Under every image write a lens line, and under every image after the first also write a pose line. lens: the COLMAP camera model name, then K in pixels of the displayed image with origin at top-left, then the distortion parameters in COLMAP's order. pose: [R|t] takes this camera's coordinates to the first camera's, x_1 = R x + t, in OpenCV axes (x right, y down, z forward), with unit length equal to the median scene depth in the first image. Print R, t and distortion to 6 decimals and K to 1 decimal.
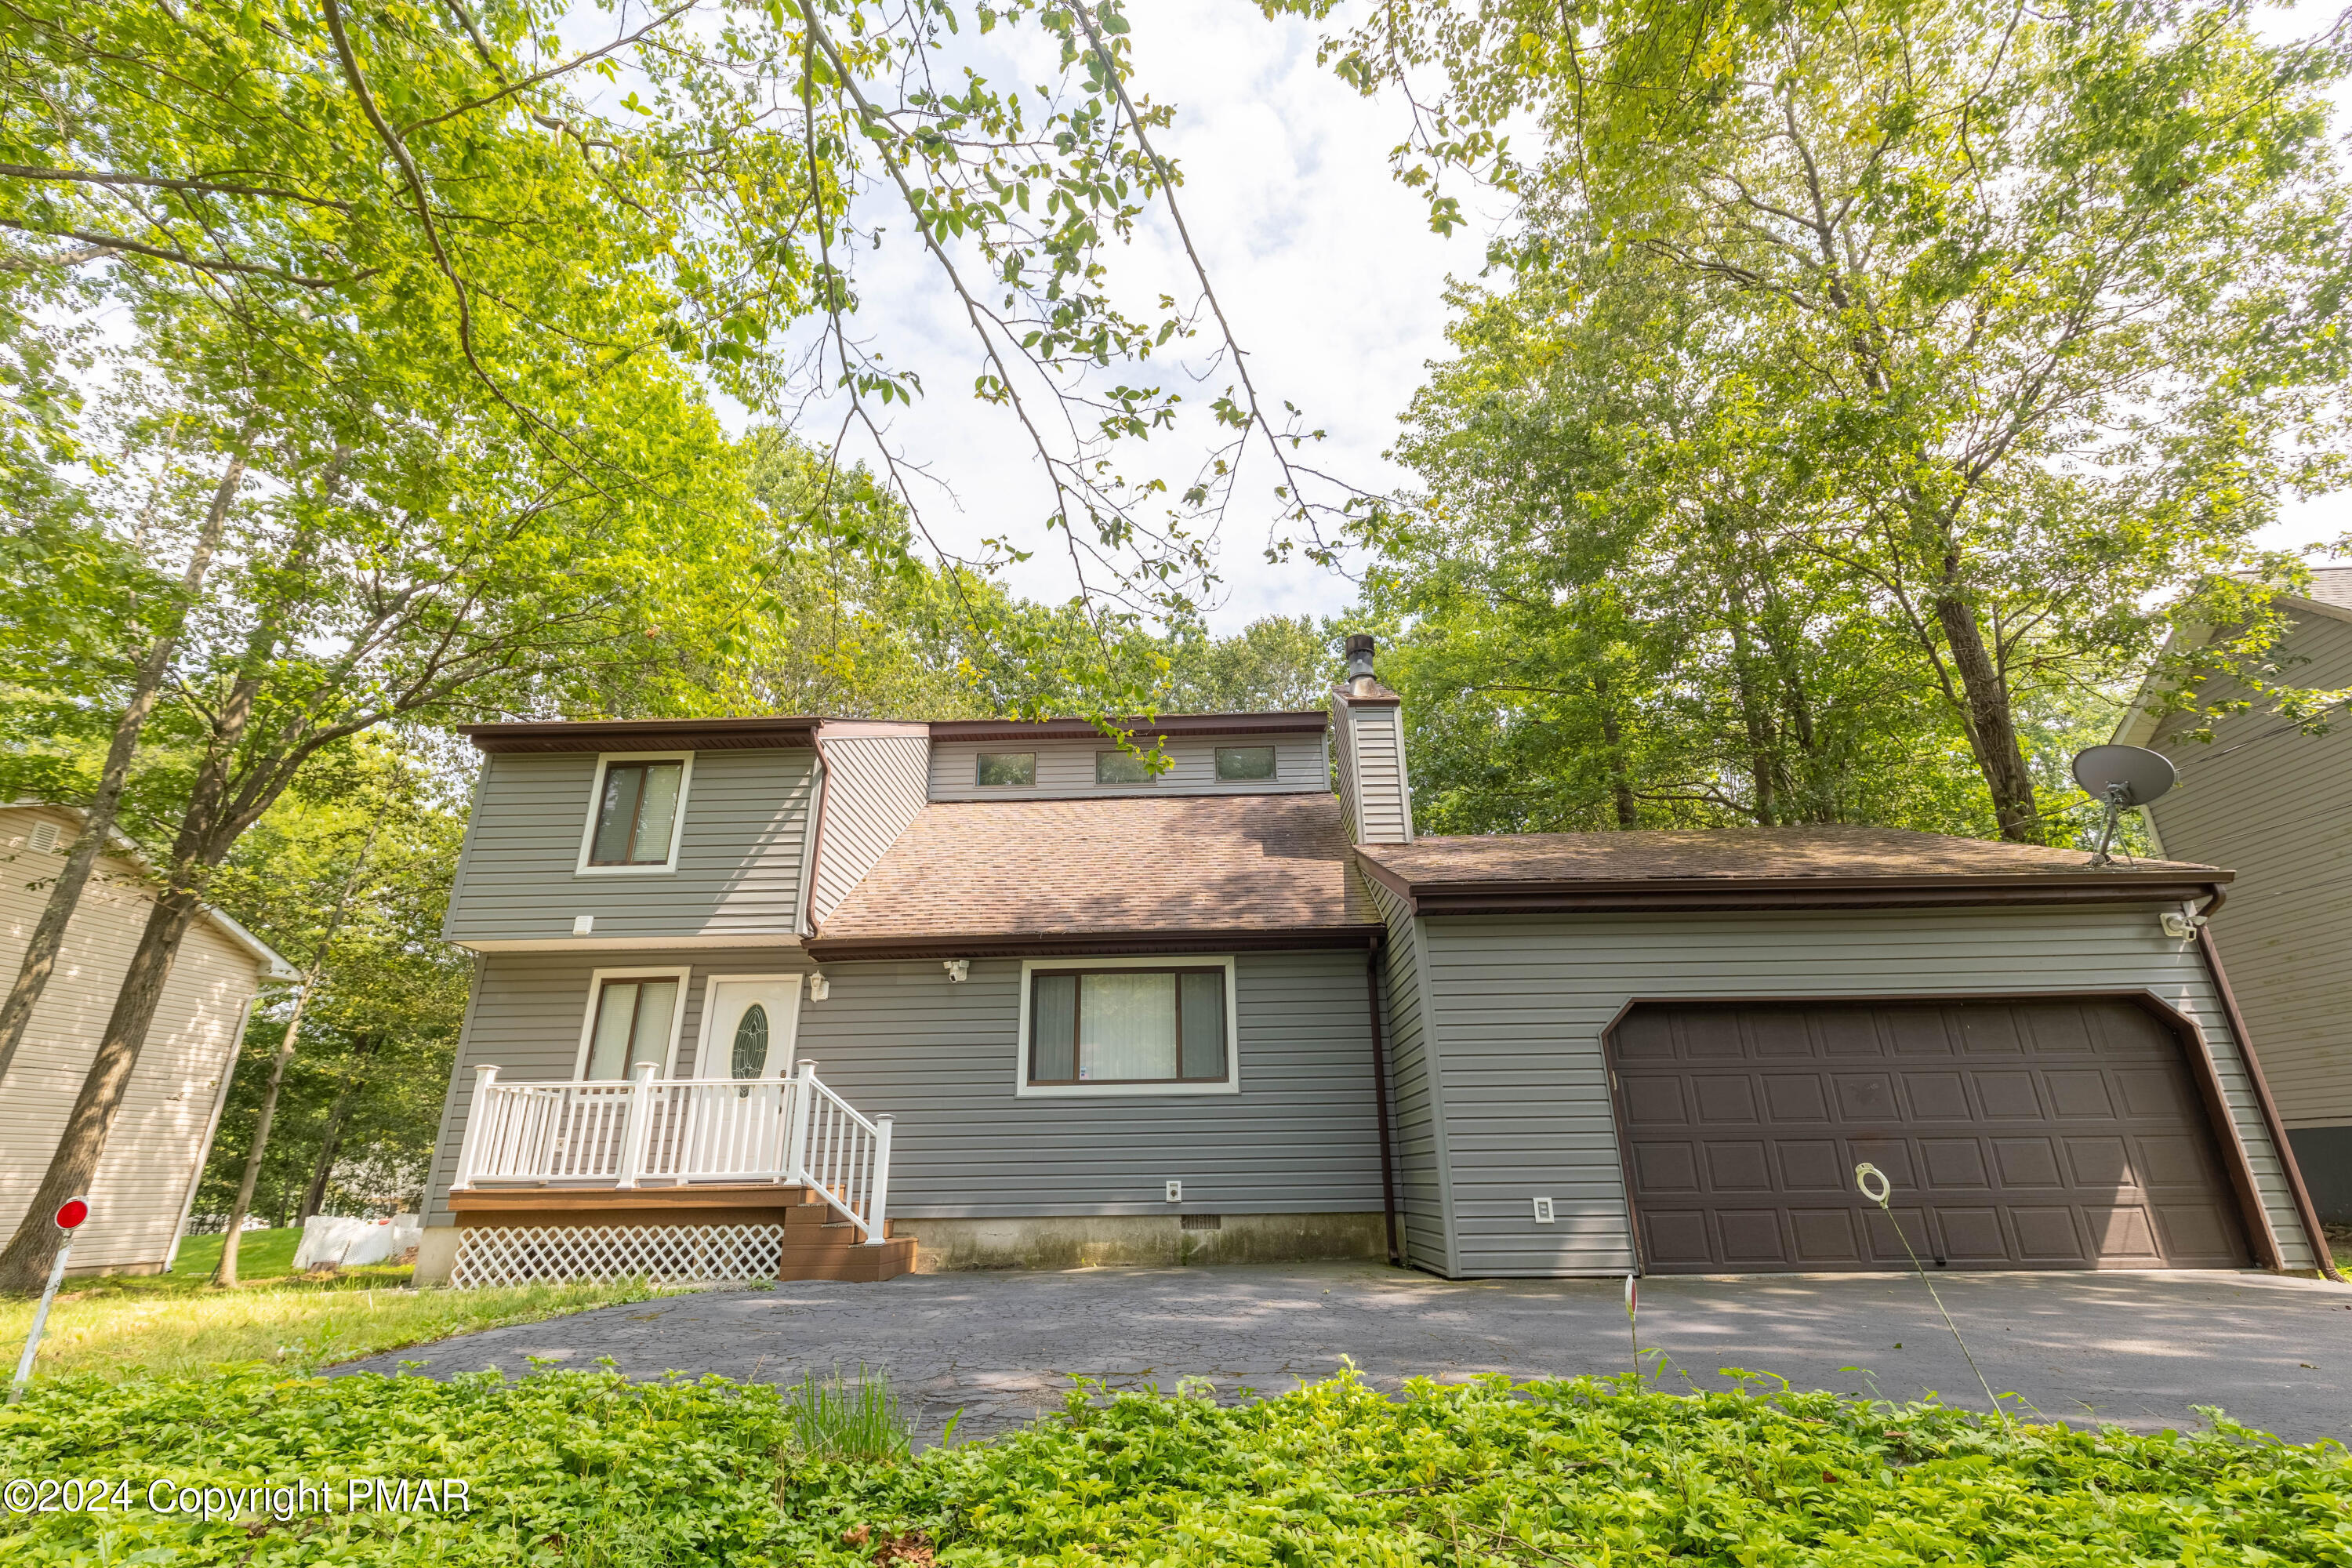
lens RADIAL K [[1045.5, 0, 1168.9], [0, 1045.5, 785.3], [0, 0, 1]] dist [0.001656, -0.000459]
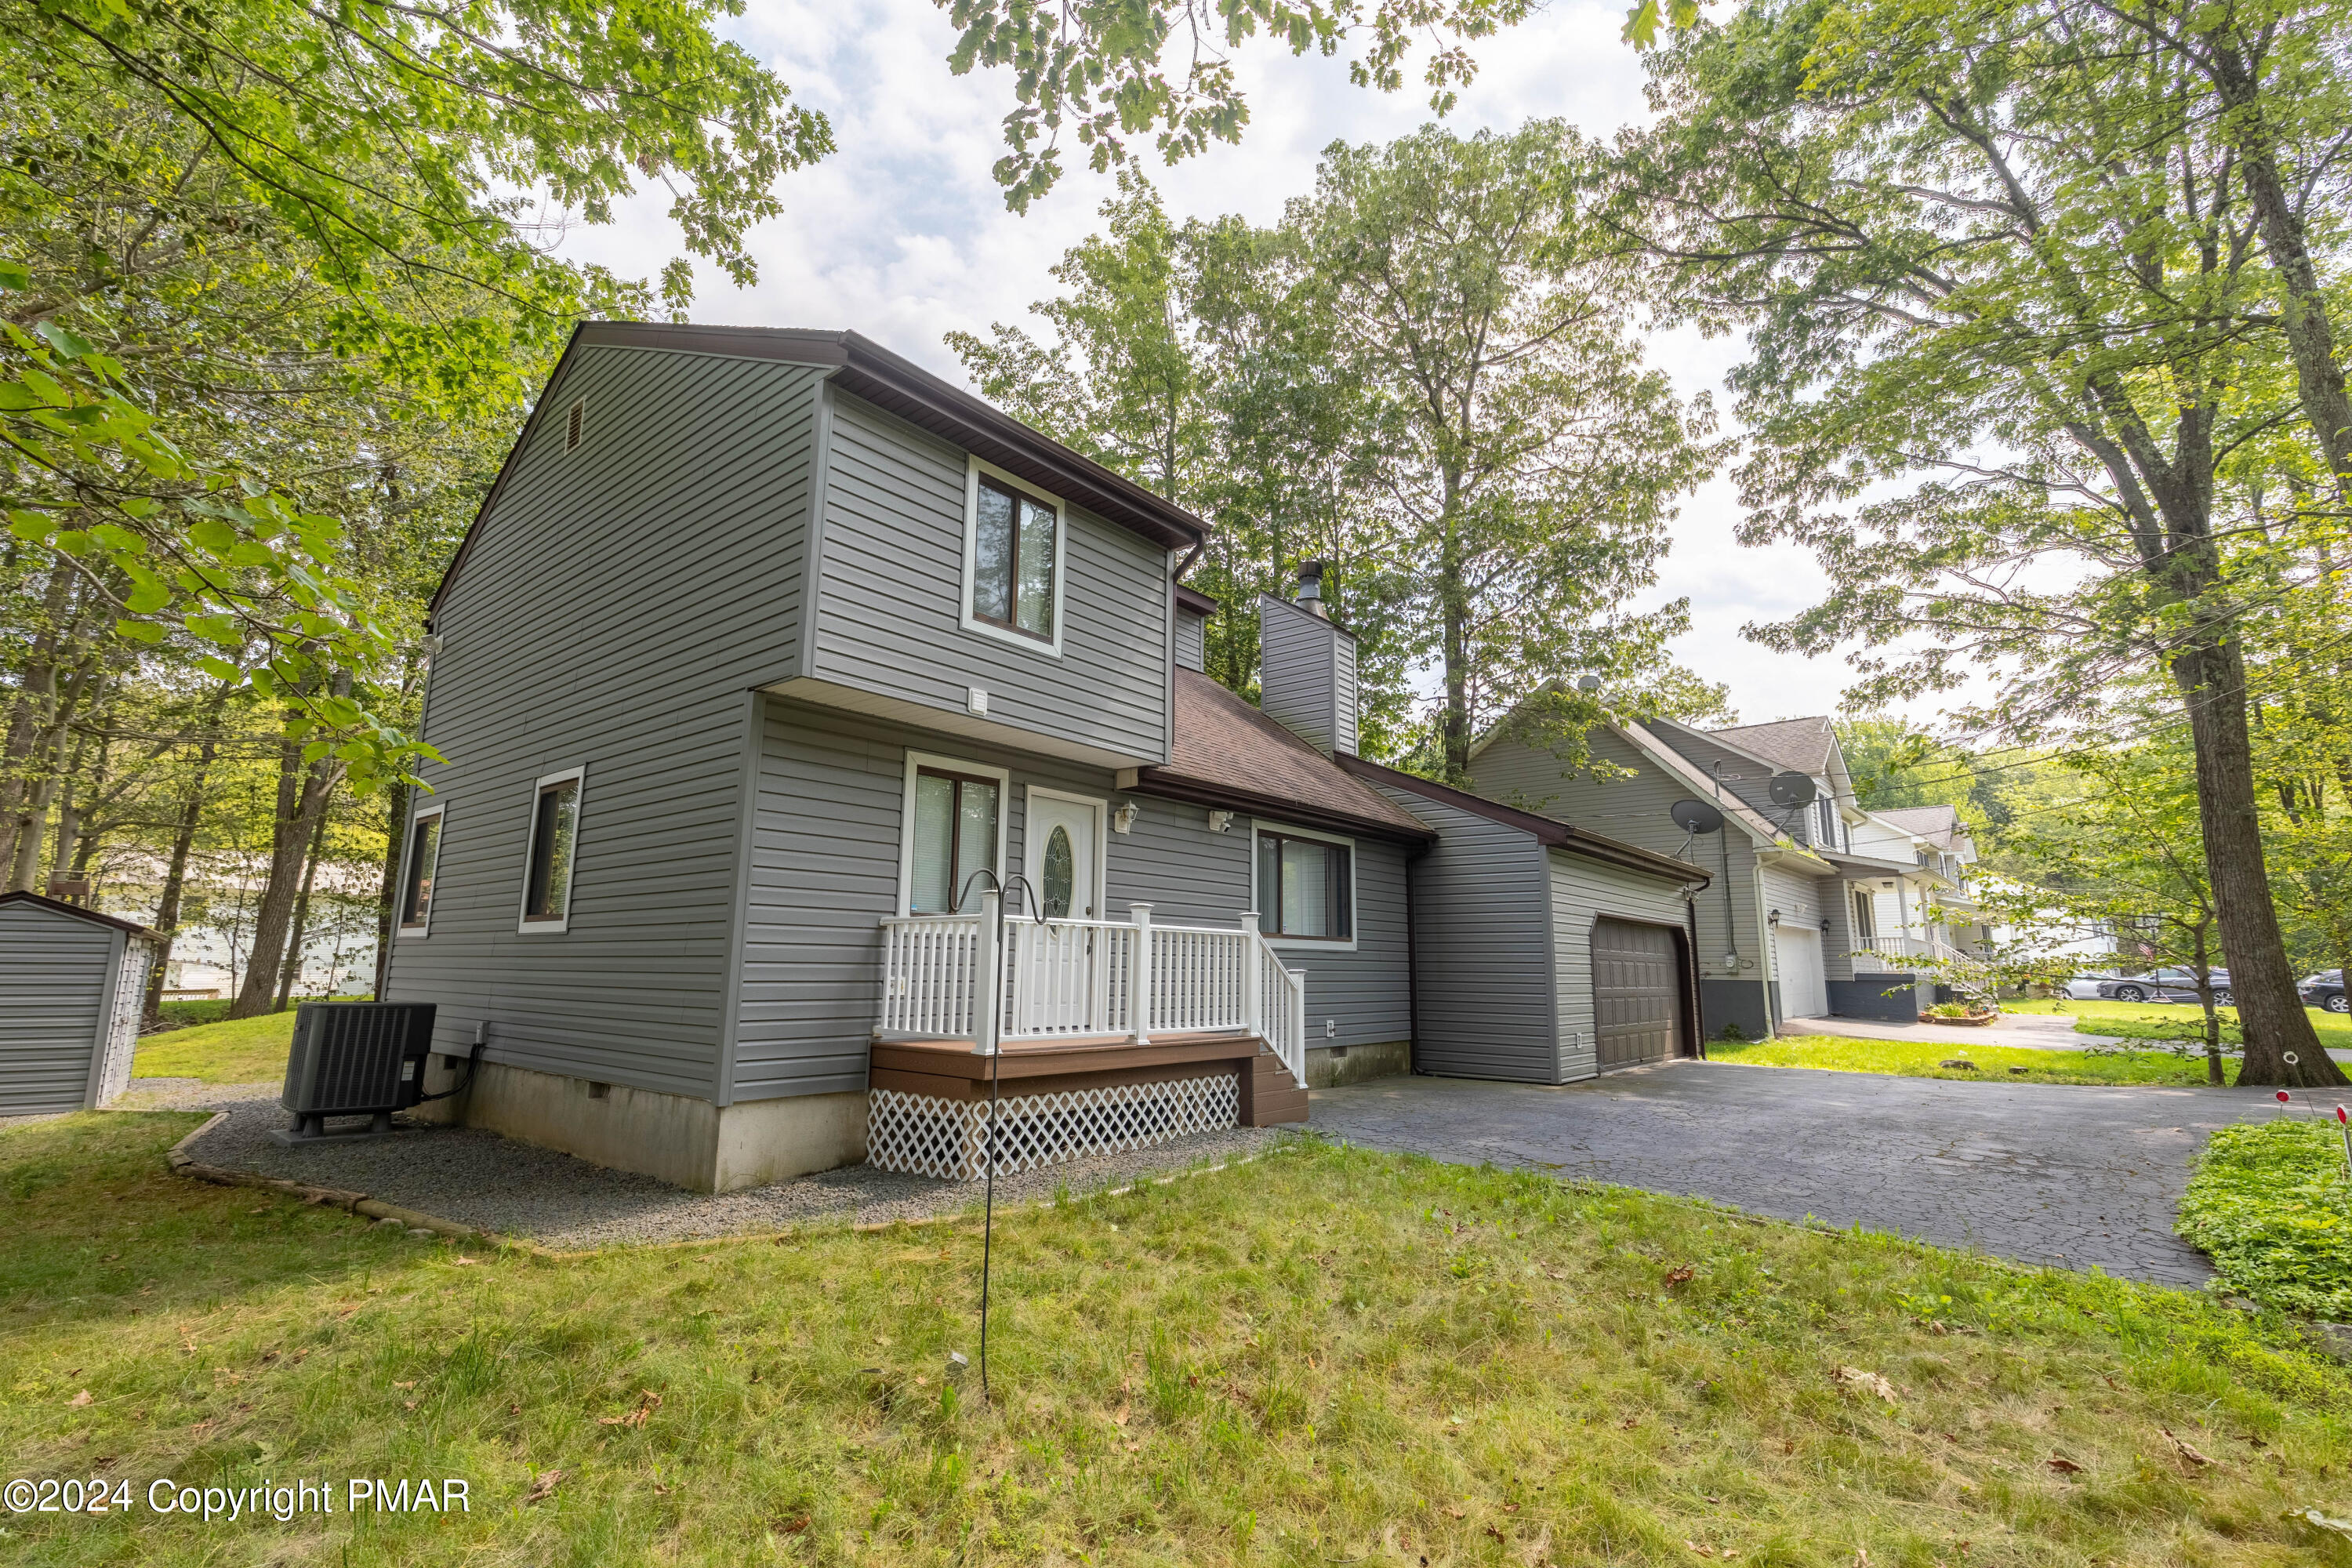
lens RADIAL K [[1046.2, 0, 1176.0], [0, 1046.2, 784.0], [0, 0, 1]] dist [0.003940, 0.000479]
pose [[0.614989, 0.159145, 0.772309, -1.020864], [-0.299054, 0.953325, 0.041690, 0.116269], [-0.729627, -0.256601, 0.633878, 0.415575]]
